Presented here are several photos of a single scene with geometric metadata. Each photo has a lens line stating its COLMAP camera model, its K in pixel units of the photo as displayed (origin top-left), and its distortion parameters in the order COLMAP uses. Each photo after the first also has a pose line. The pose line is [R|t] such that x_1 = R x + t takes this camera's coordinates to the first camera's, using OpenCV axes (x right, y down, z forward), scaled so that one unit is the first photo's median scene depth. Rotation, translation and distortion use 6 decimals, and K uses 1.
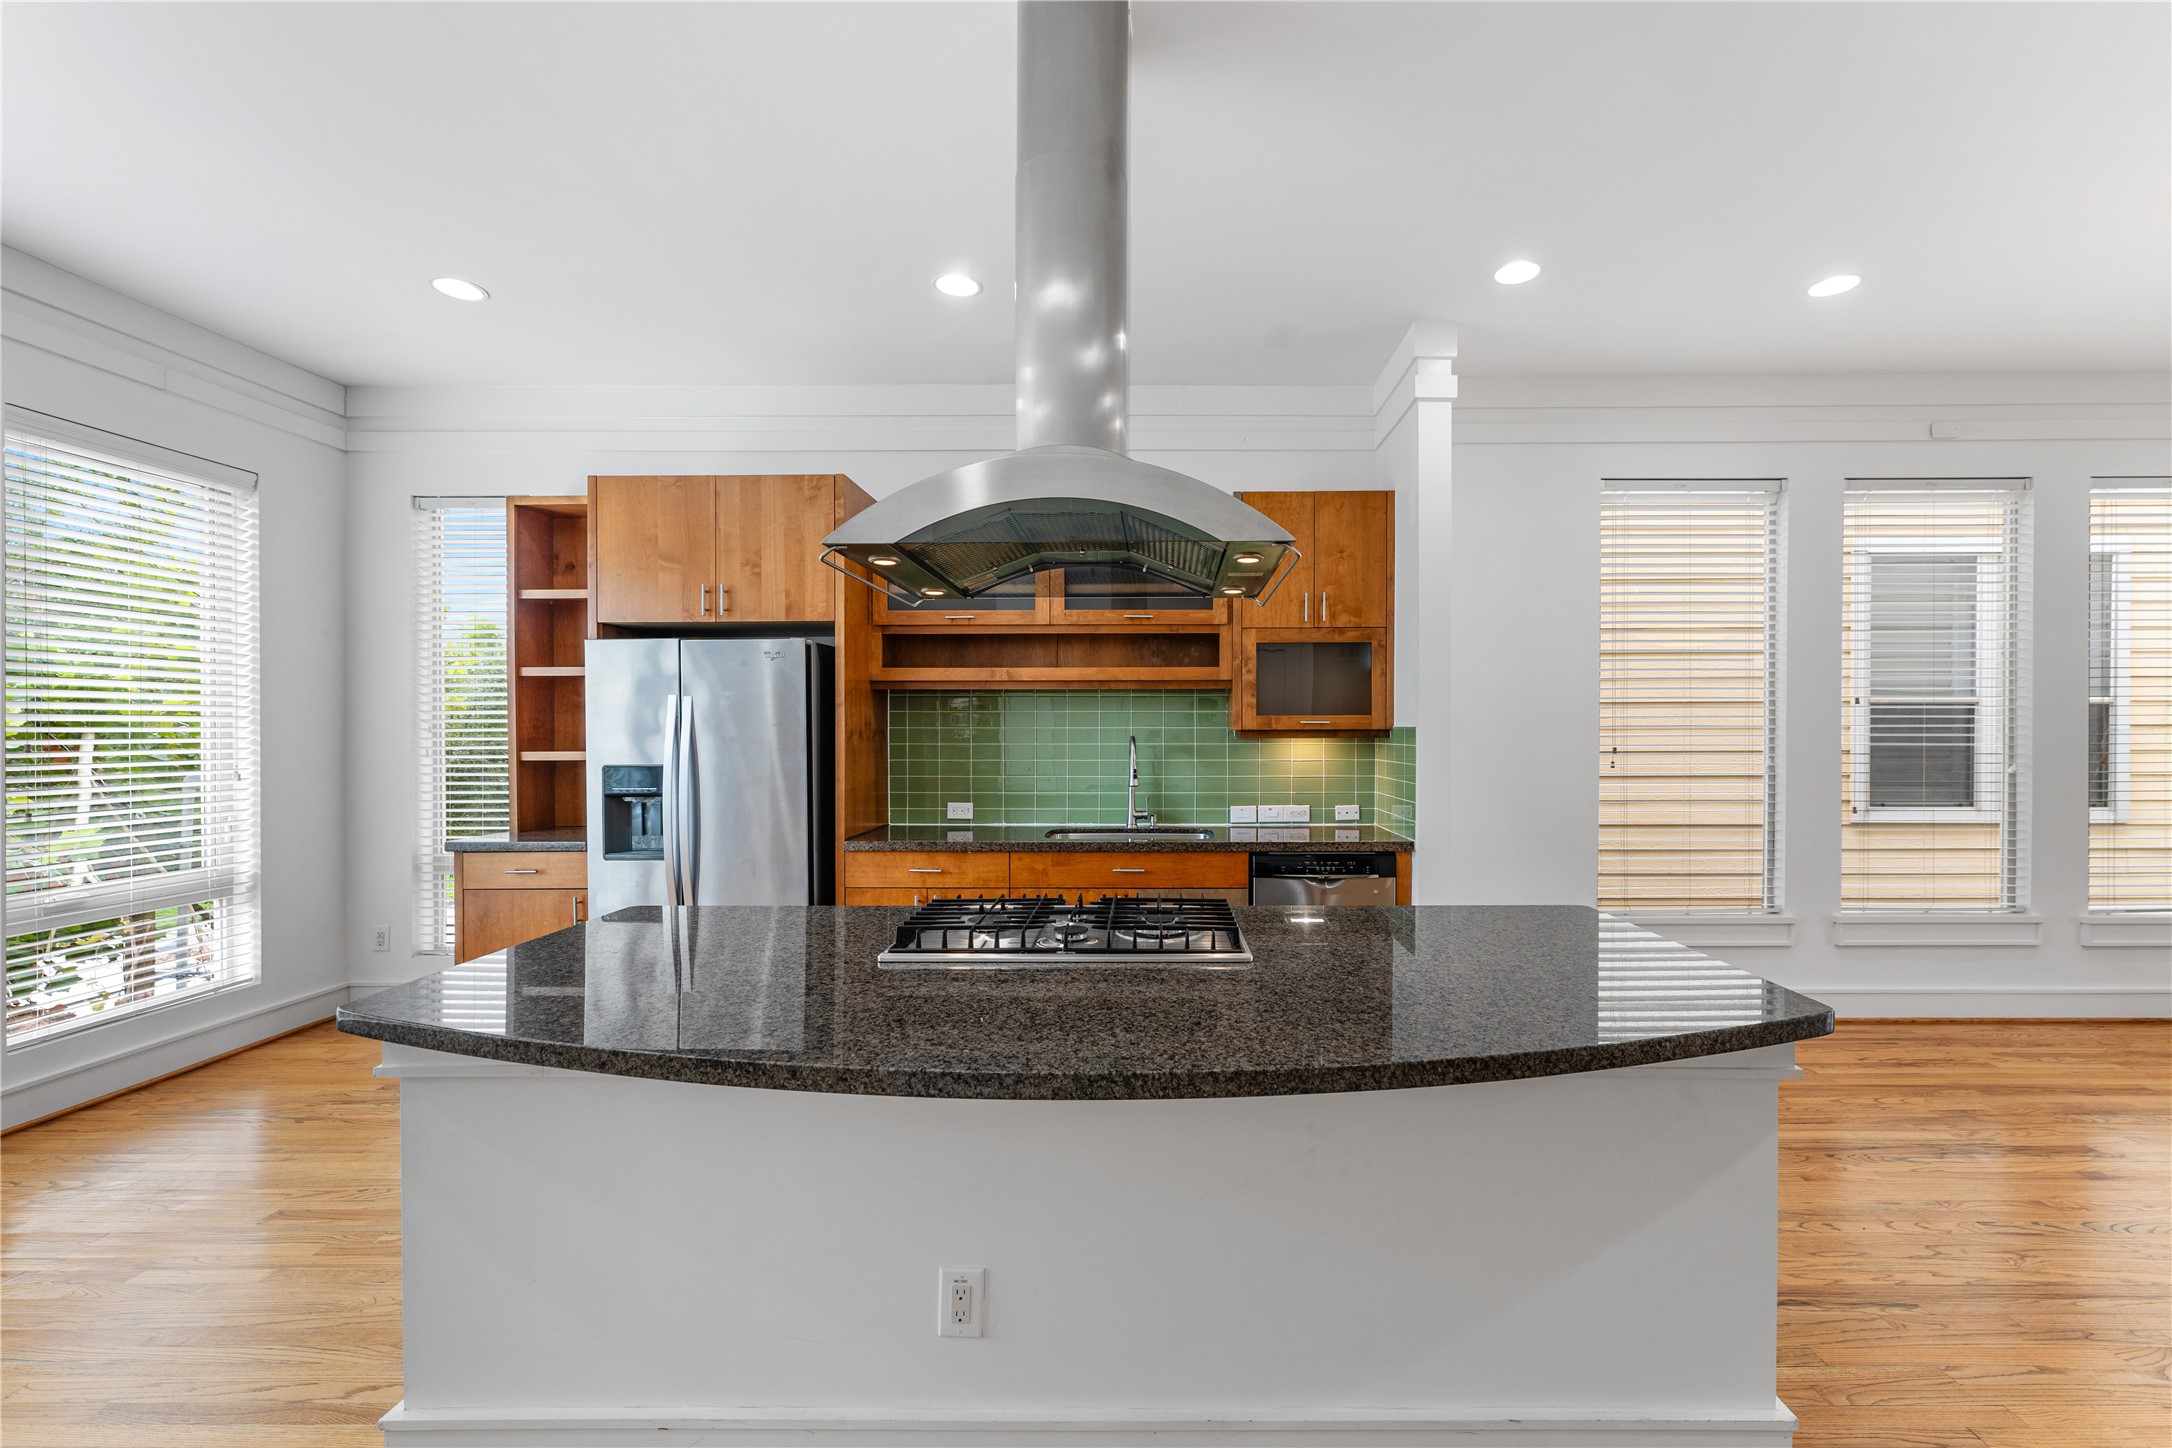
lens RADIAL K [[907.5, 0, 1162.0], [0, 907.5, 730.3], [0, 0, 1]] dist [0.005603, 0.000129]
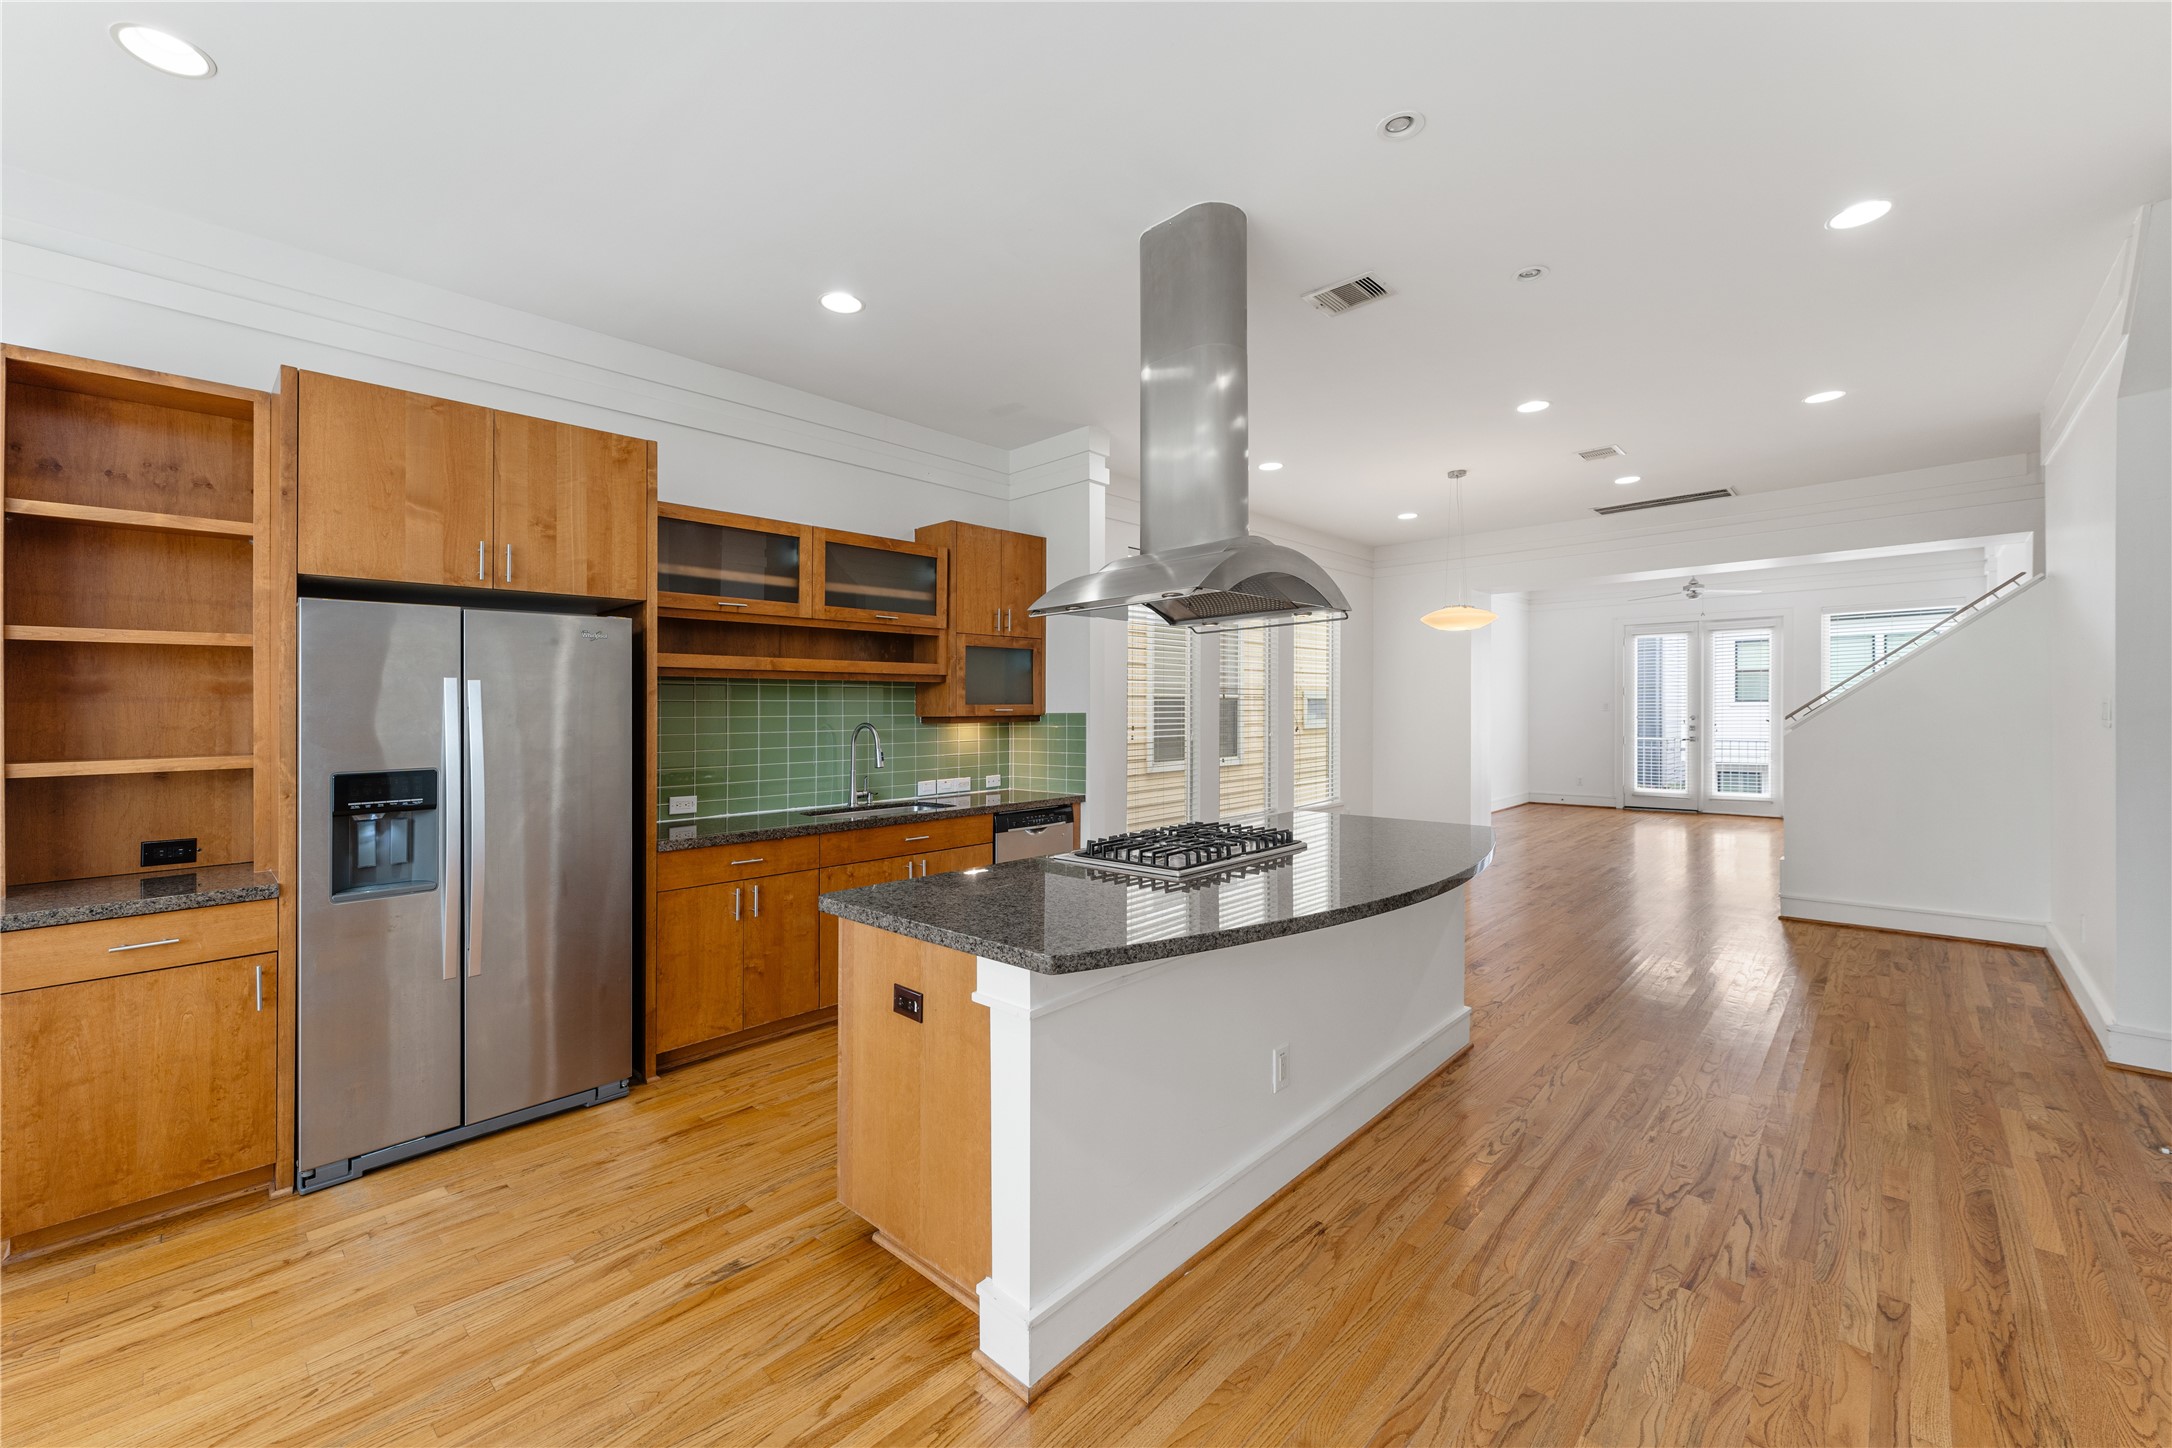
lens RADIAL K [[874.0, 0, 1084.6], [0, 874.0, 705.7], [0, 0, 1]] dist [0.001111, 0.000076]
pose [[0.681523, 0.000110, 0.731796, -0.652590], [0.010428, 0.999897, -0.009861, -0.001550], [-0.731722, 0.014351, 0.681452, 0.076579]]
